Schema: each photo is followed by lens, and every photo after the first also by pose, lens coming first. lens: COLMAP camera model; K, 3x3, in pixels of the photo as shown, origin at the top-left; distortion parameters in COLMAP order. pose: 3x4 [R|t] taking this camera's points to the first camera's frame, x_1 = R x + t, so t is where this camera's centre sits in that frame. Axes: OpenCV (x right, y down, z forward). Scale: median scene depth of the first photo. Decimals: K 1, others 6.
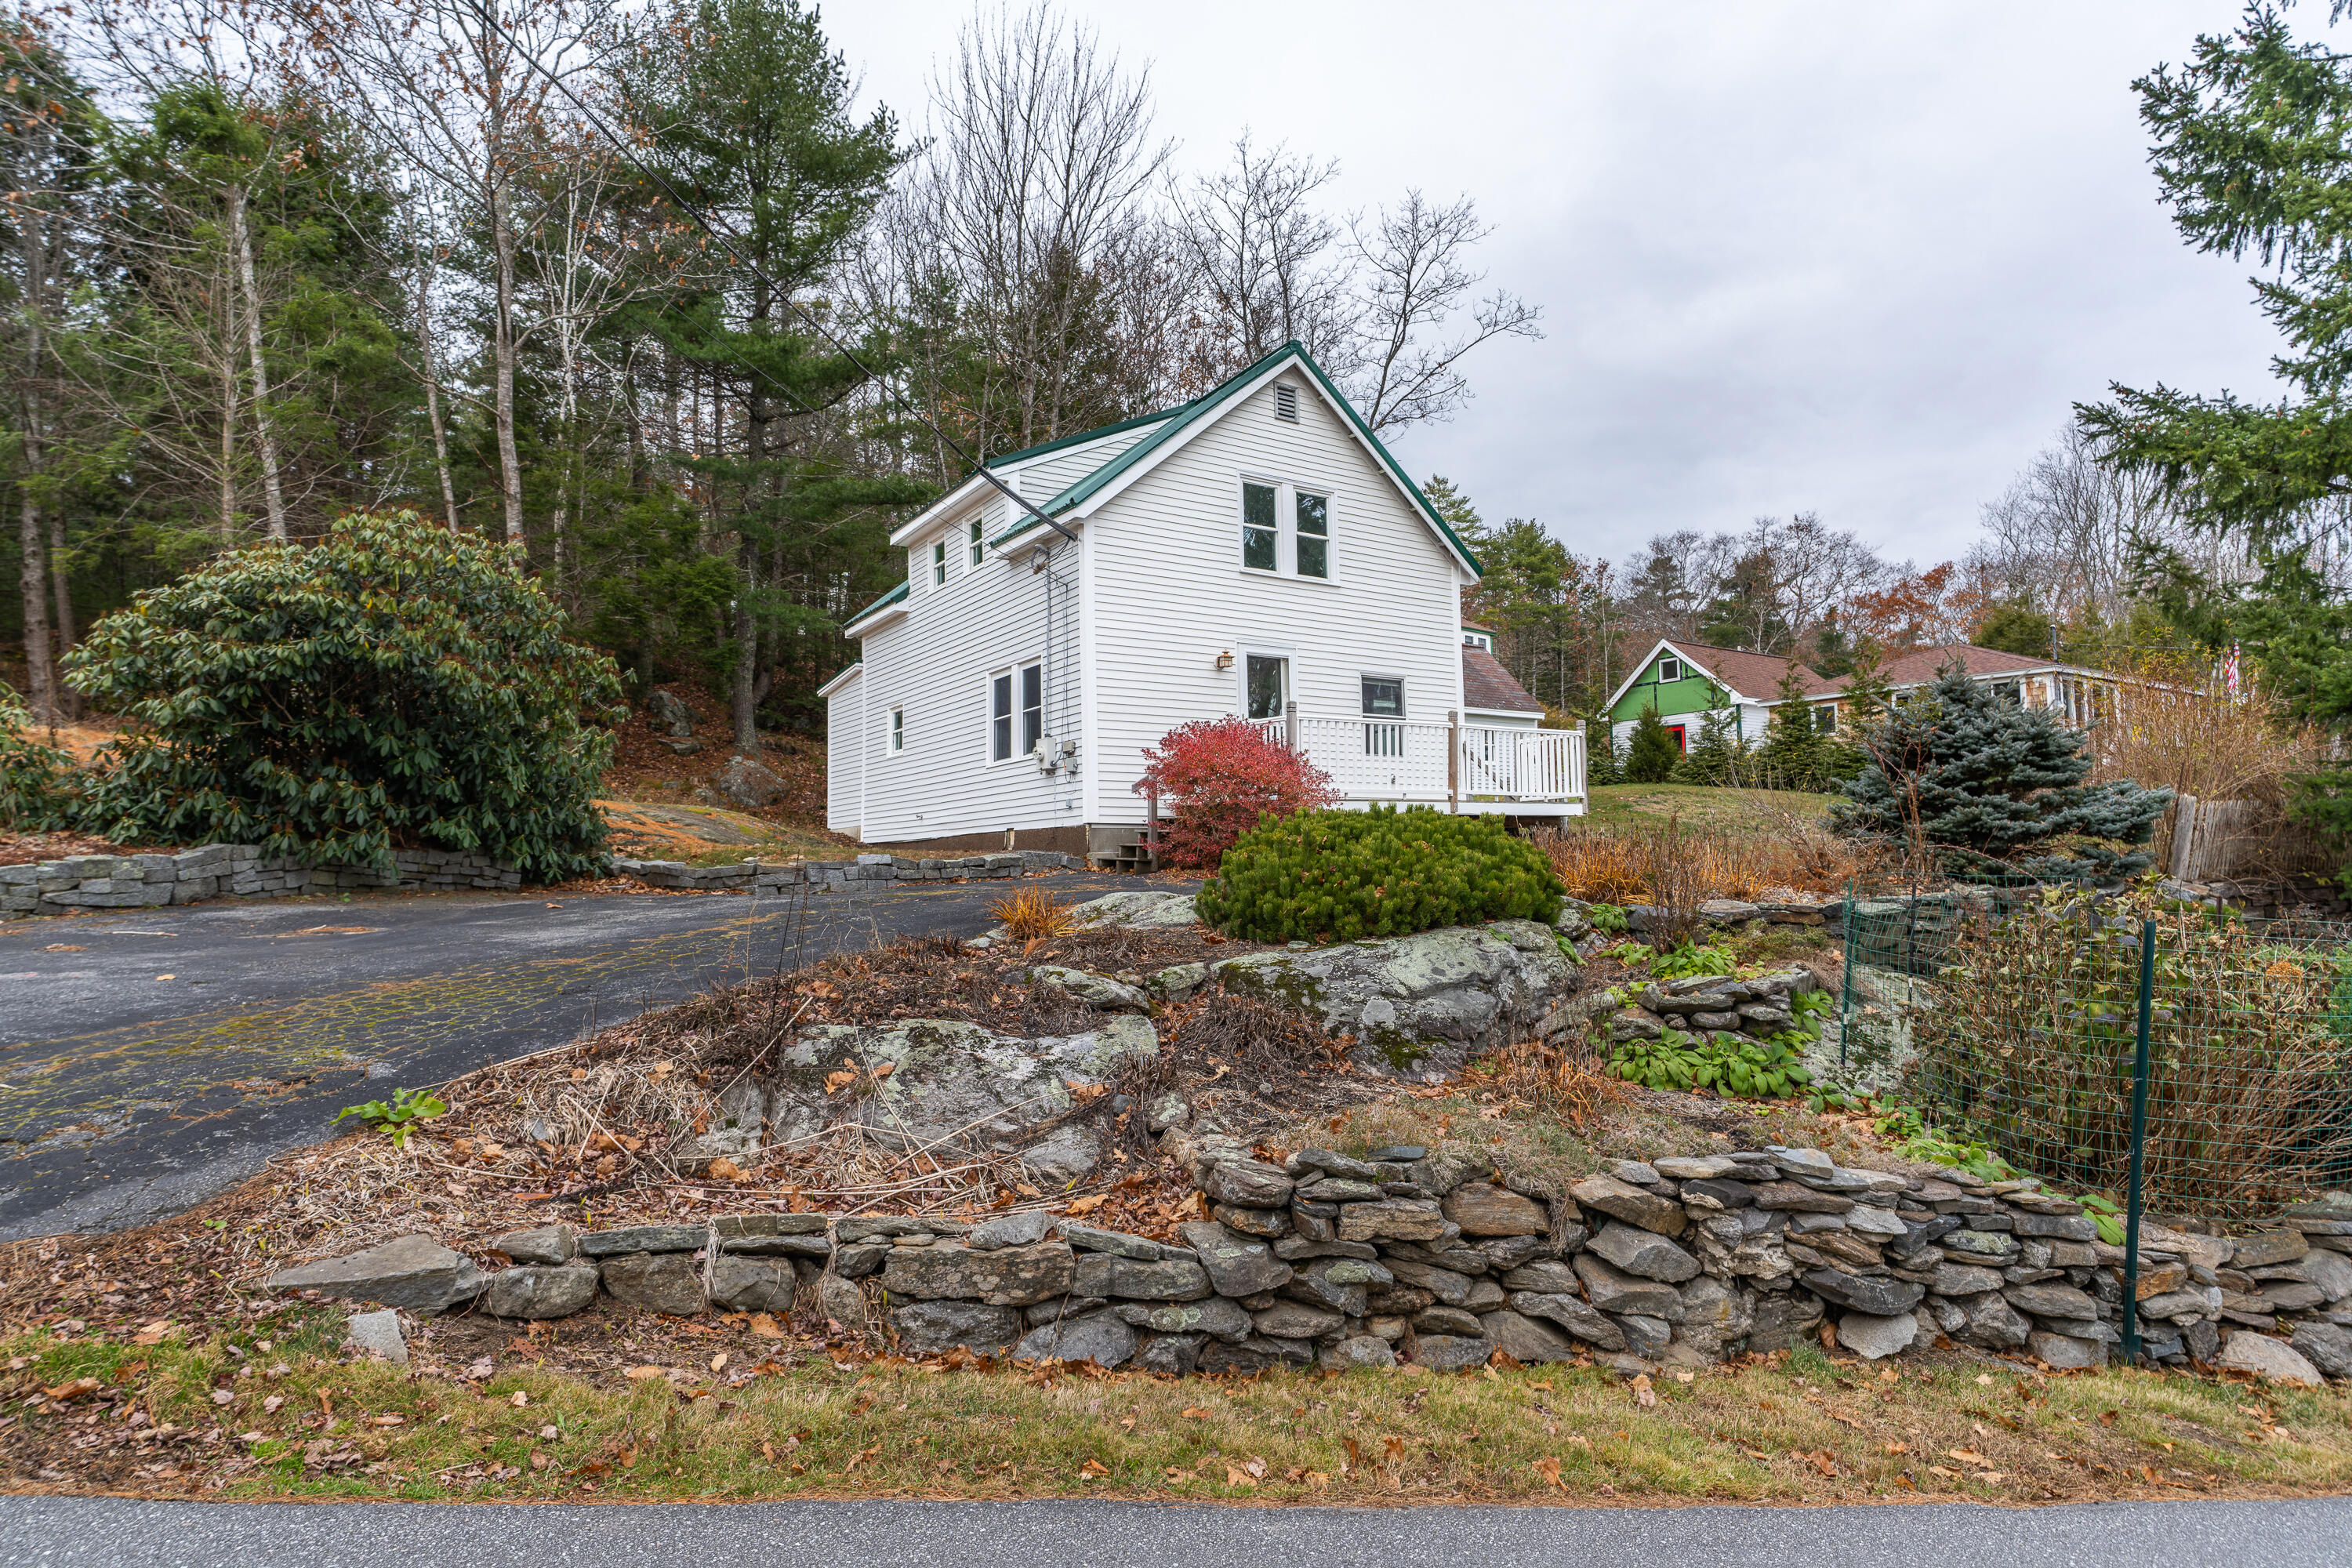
lens RADIAL K [[1258.6, 0, 1160.8], [0, 1258.6, 780.7], [0, 0, 1]] dist [-0.005446, 0.000174]
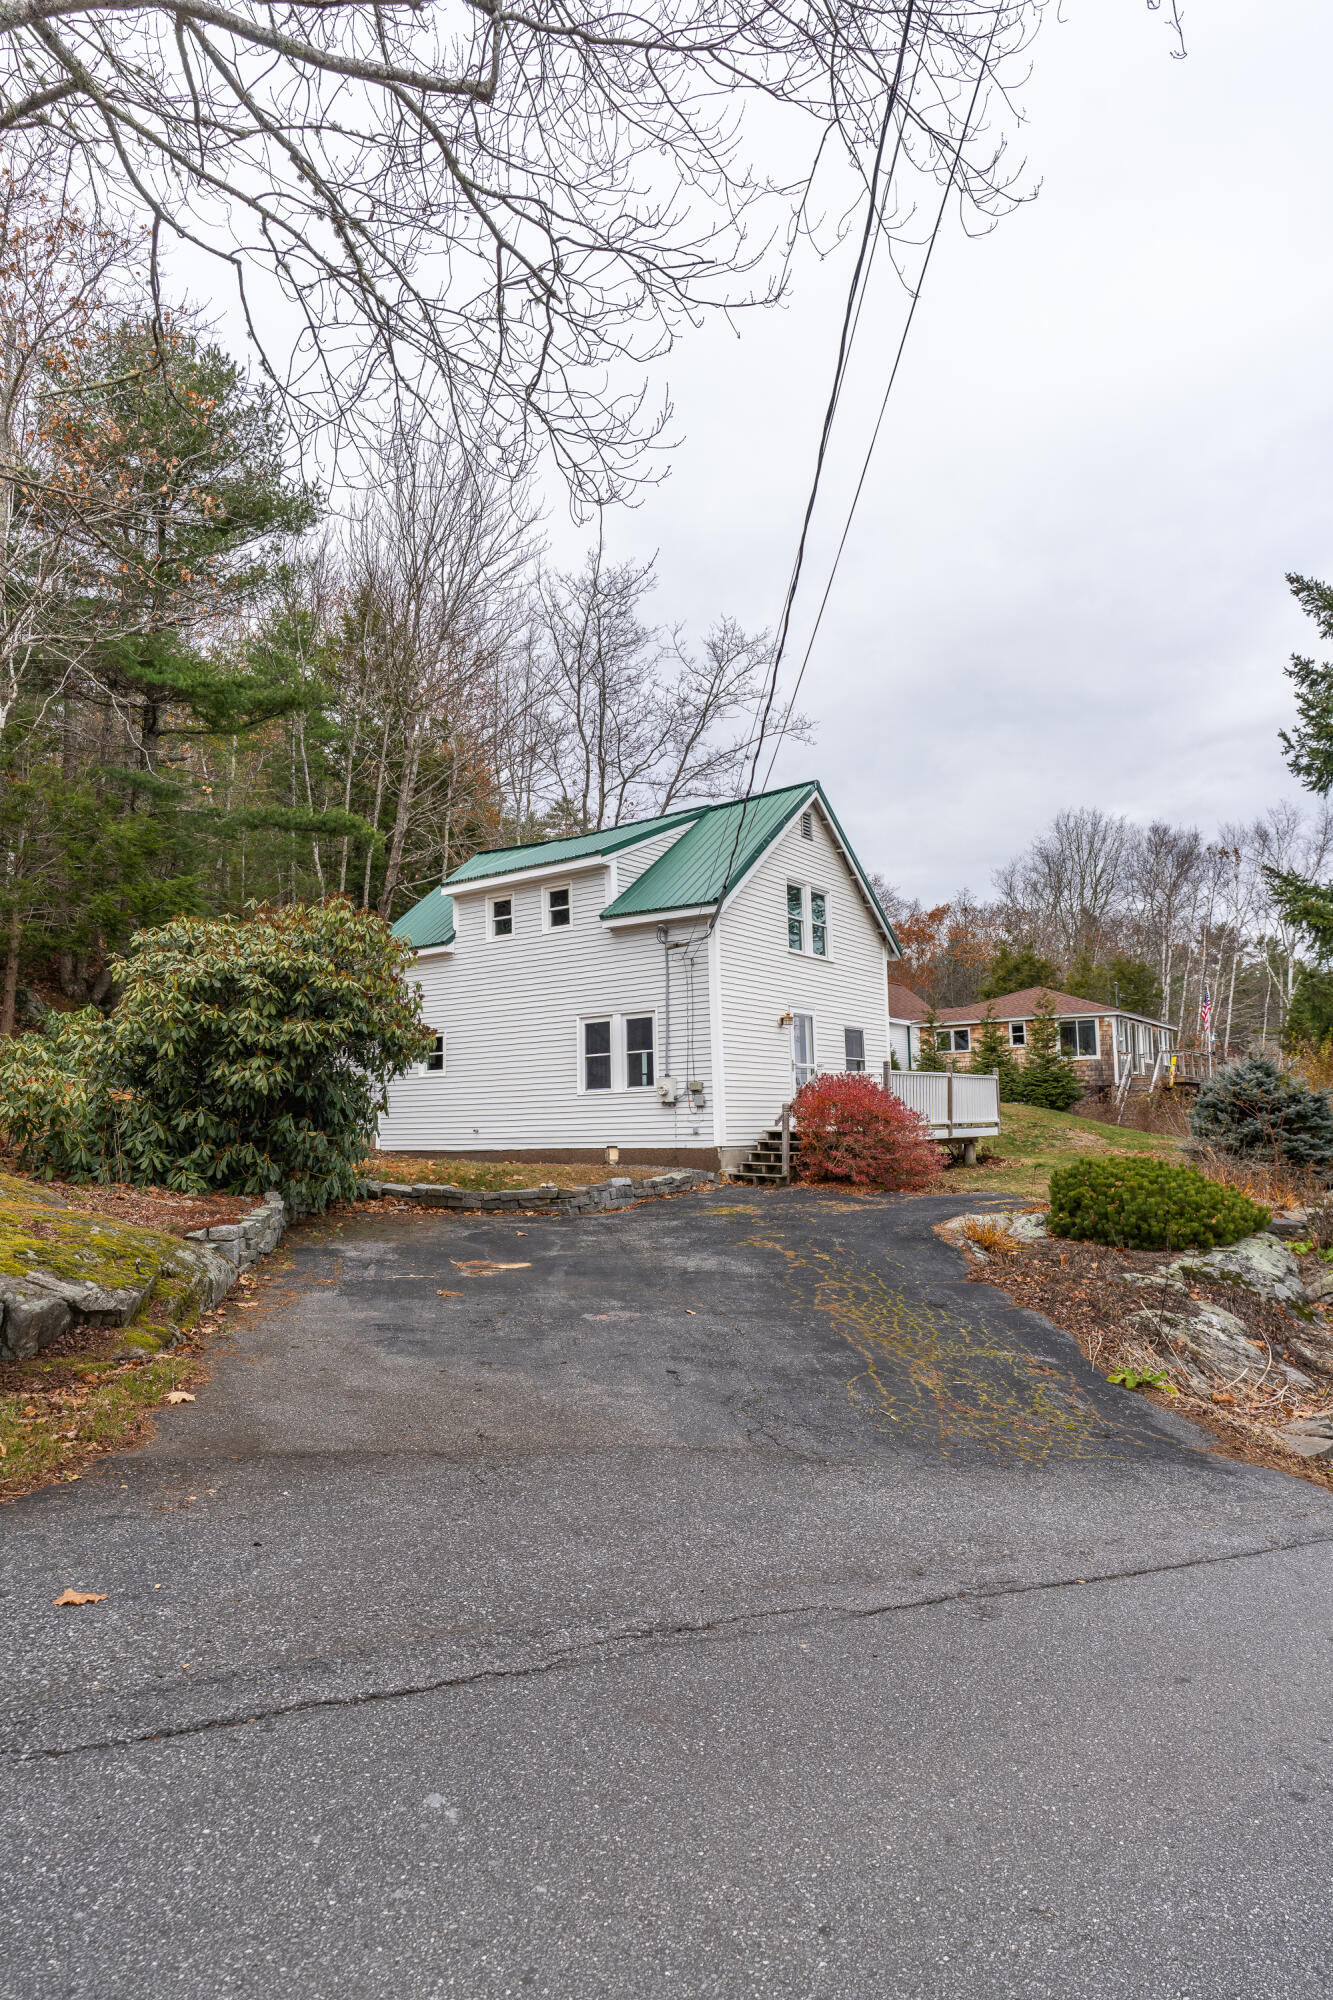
lens RADIAL K [[1177.4, 0, 666.5], [0, 1177.4, 1000.0], [0, 0, 1]] dist [-0.003240, -0.001261]
pose [[0.925248, 0.039168, 0.377337, -0.517454], [-0.023322, 0.998647, -0.046474, -0.053962], [-0.378646, 0.034200, 0.924909, -0.098918]]
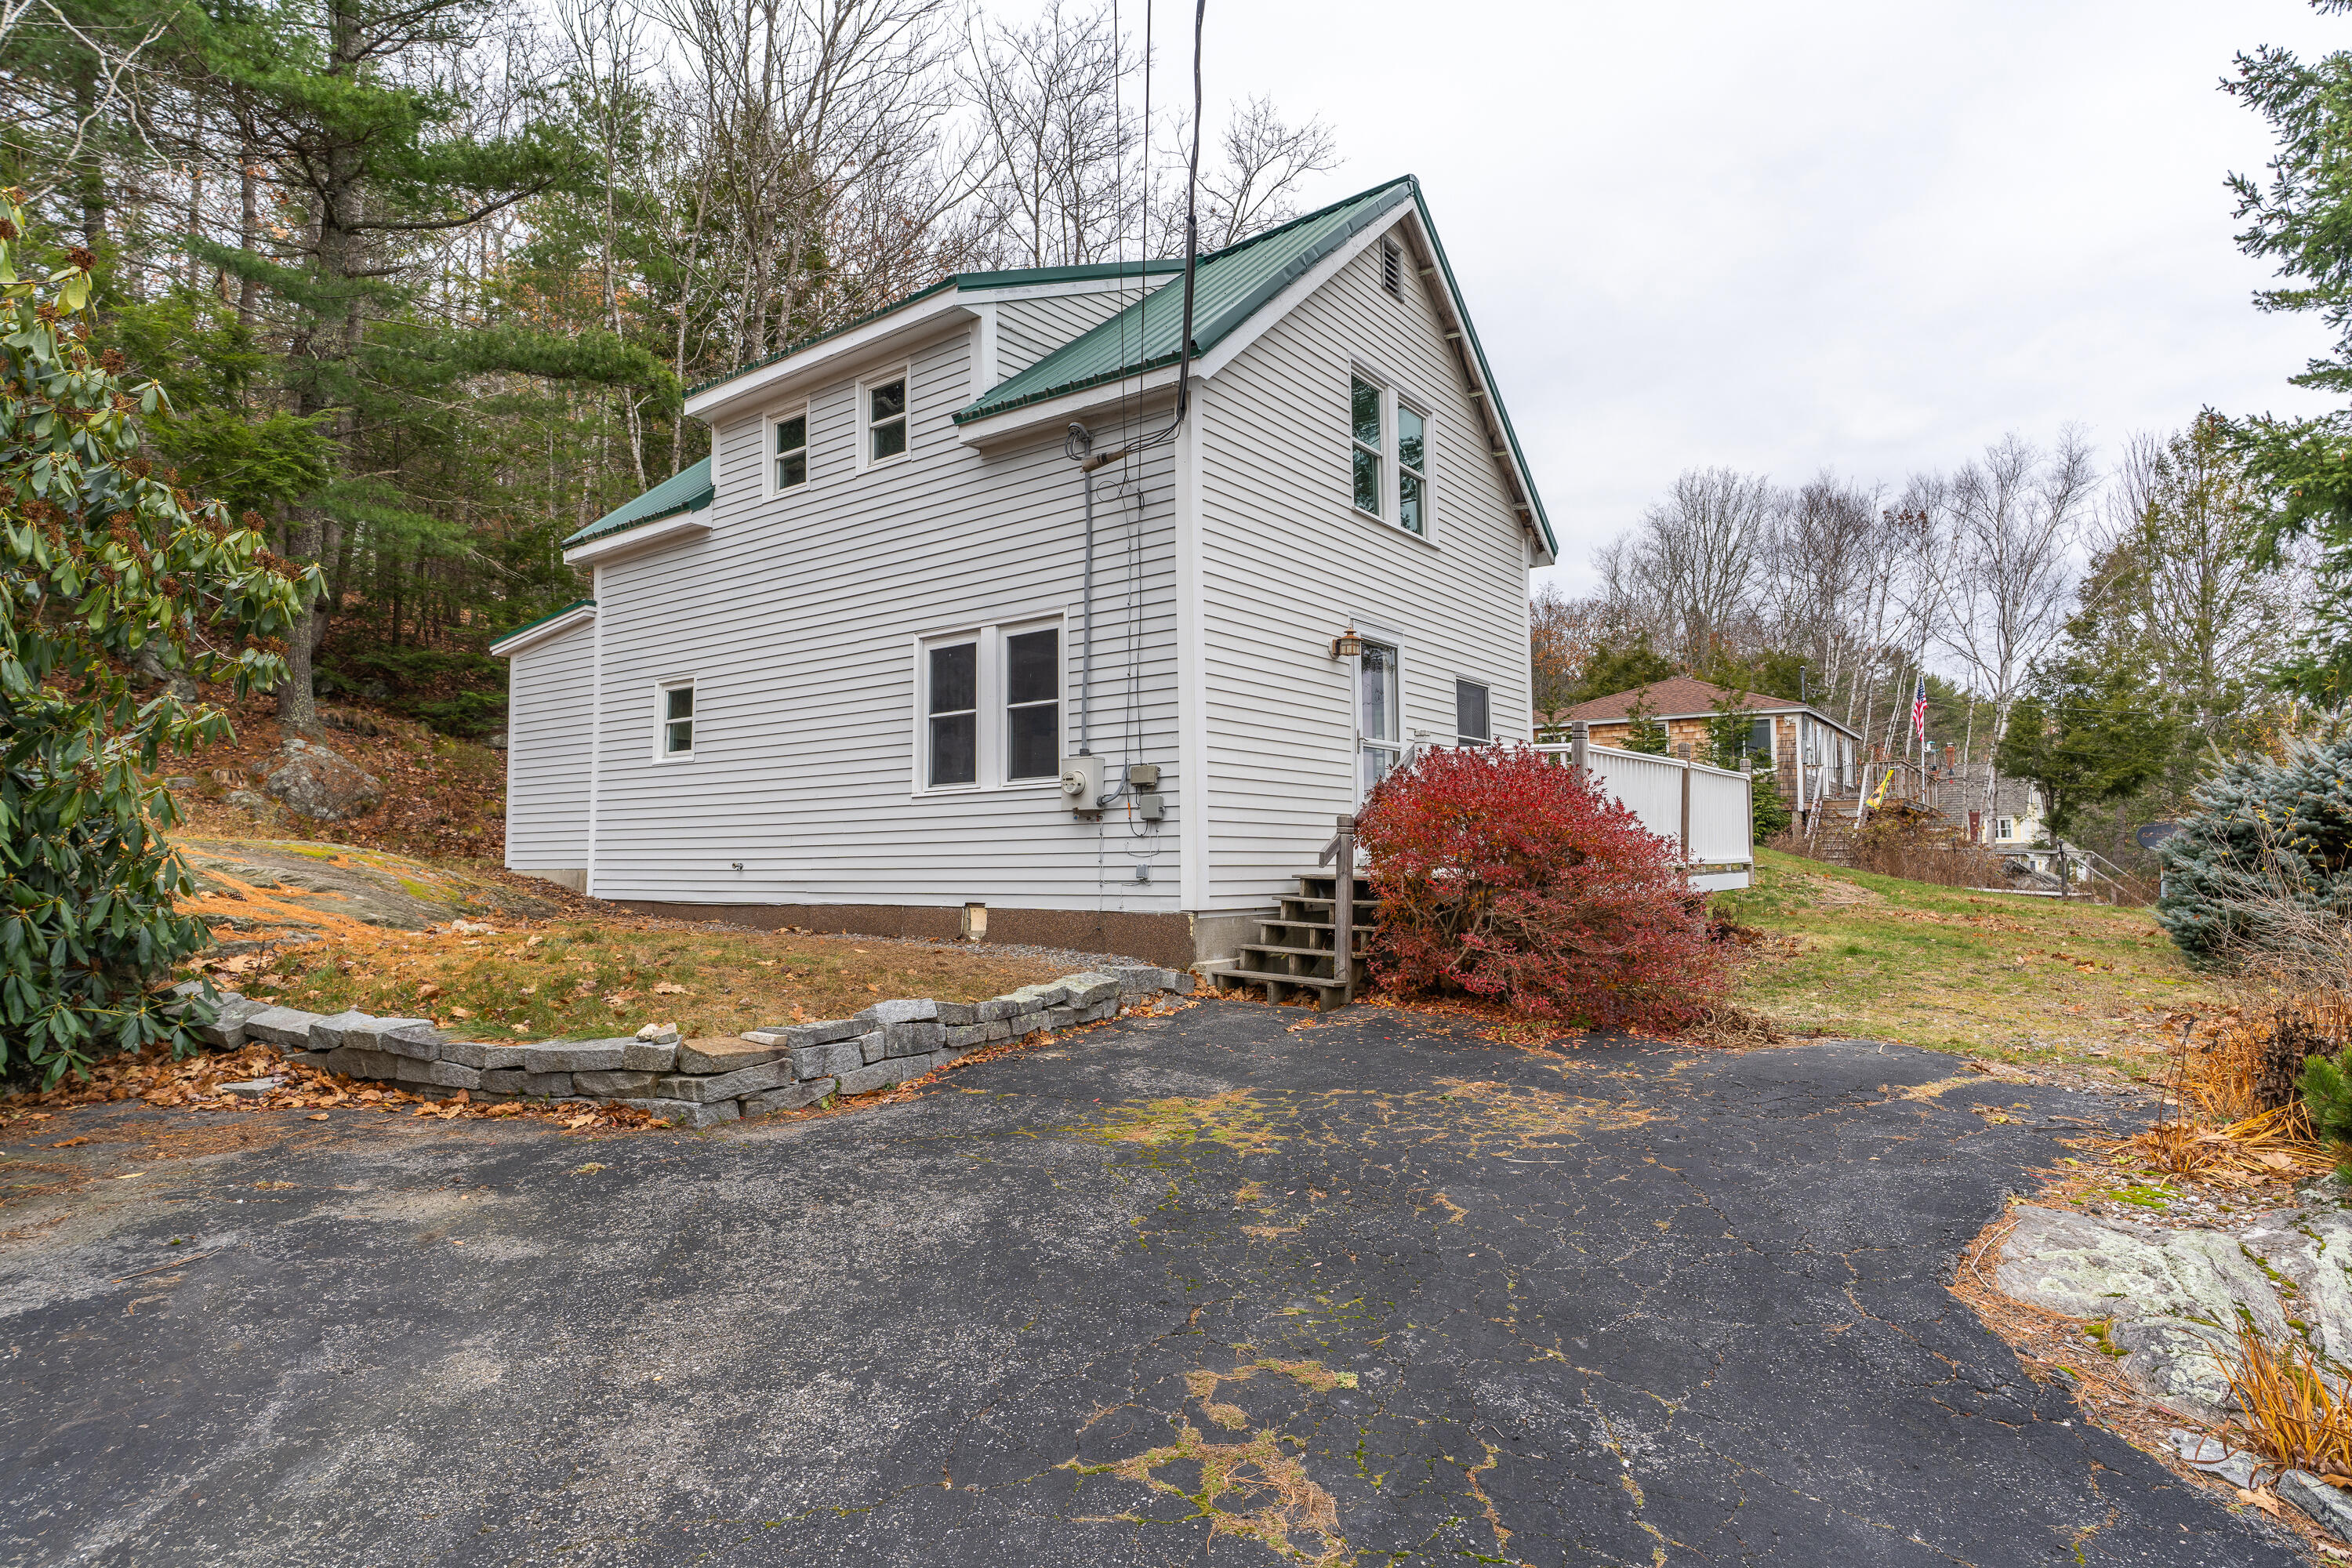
lens RADIAL K [[1258.6, 0, 1160.8], [0, 1258.6, 780.7], [0, 0, 1]] dist [-0.005446, 0.000174]
pose [[0.937156, 0.032223, 0.347420, -0.246783], [-0.034333, 0.999410, -0.000083, -0.022764], [-0.347218, -0.011850, 0.937710, 0.420561]]
